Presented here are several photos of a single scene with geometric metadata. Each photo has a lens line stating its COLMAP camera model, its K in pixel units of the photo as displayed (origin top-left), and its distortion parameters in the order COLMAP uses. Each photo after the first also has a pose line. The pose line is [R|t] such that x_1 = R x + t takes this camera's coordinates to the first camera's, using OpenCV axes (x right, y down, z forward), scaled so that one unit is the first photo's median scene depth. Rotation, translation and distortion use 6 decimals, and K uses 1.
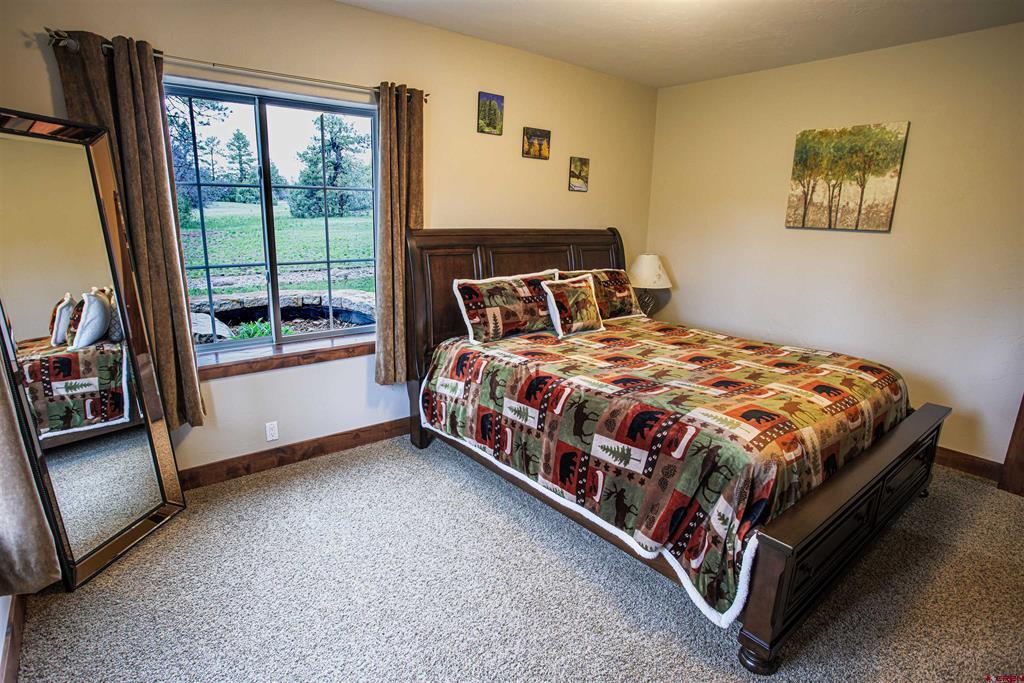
lens RADIAL K [[529.2, 0, 512.5], [0, 529.2, 344.7], [0, 0, 1]] dist [-0.040696, 0.005826]
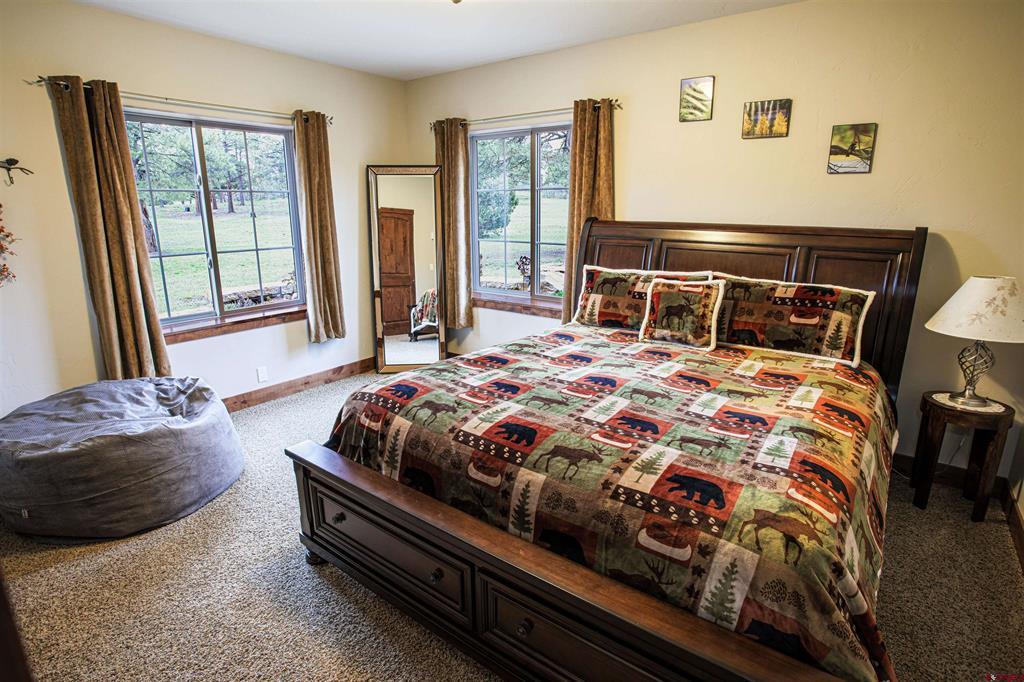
lens RADIAL K [[529.2, 0, 511.4], [0, 529.2, 339.7], [0, 0, 1]] dist [-0.040696, 0.005826]
pose [[0.237167, 0.217619, -0.946781, 0.939781], [-0.231485, 0.959174, 0.162481, -0.115302], [0.943486, 0.180630, 0.277860, 0.559718]]
